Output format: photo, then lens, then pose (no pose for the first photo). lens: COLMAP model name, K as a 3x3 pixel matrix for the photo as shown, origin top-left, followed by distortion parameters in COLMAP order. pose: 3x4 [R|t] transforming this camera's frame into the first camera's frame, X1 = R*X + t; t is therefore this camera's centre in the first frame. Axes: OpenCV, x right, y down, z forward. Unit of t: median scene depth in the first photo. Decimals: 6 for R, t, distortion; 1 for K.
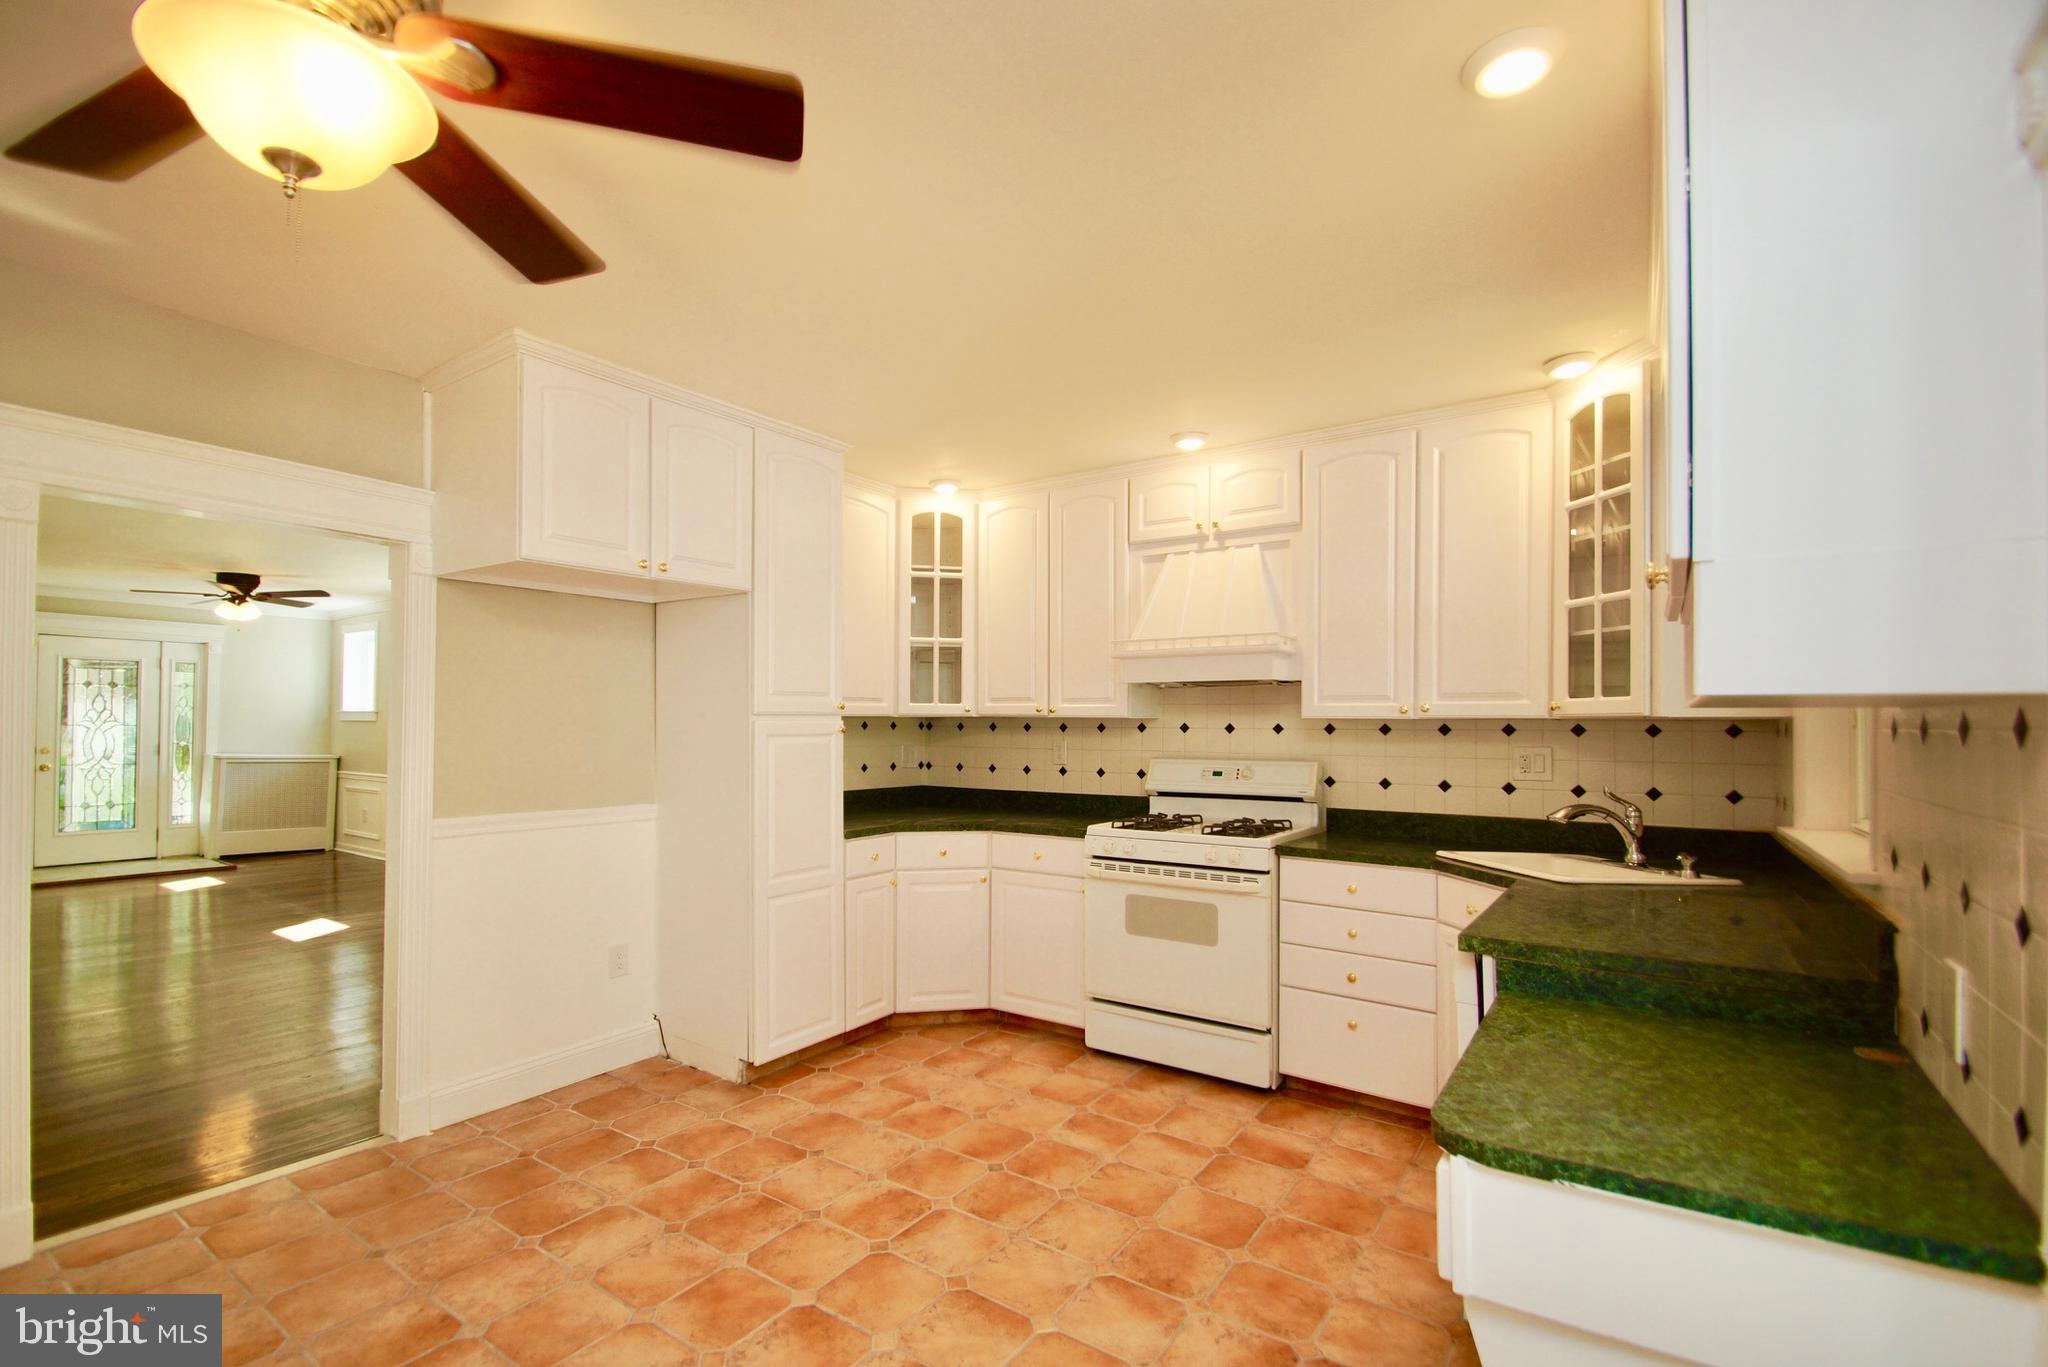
lens RADIAL K [[902.1, 0, 1021.0], [0, 902.1, 709.5], [0, 0, 1]] dist [0.019129, -0.022627]
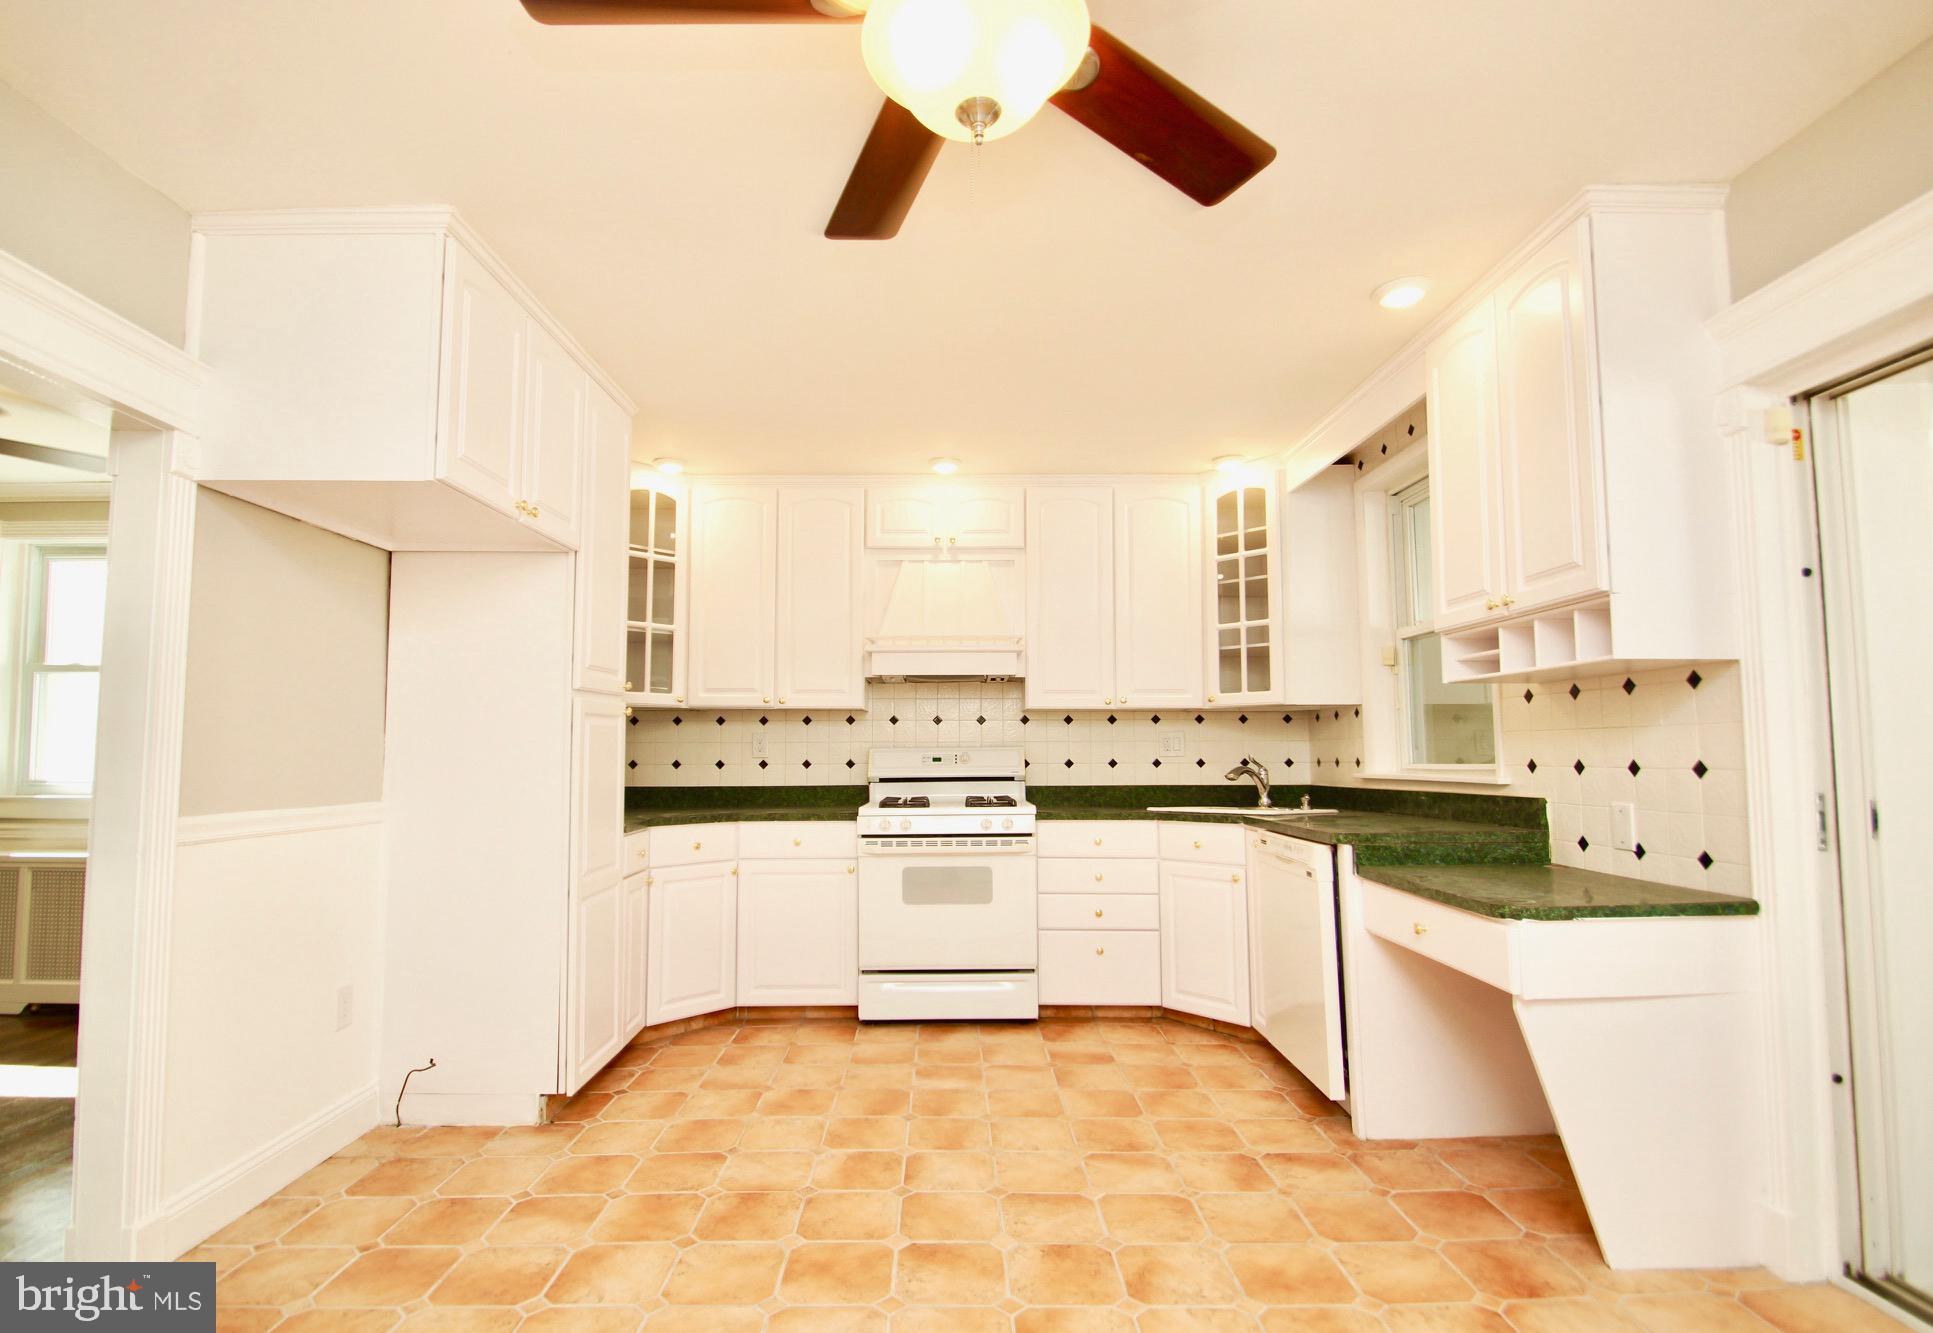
lens RADIAL K [[918.4, 0, 964.2], [0, 918.4, 682.4], [0, 0, 1]] dist [0.016344, -0.019676]
pose [[0.822384, 0.033822, 0.567927, -0.504390], [-0.002327, 0.998423, -0.056090, 0.048613], [-0.568929, 0.044806, 0.821165, 0.046776]]
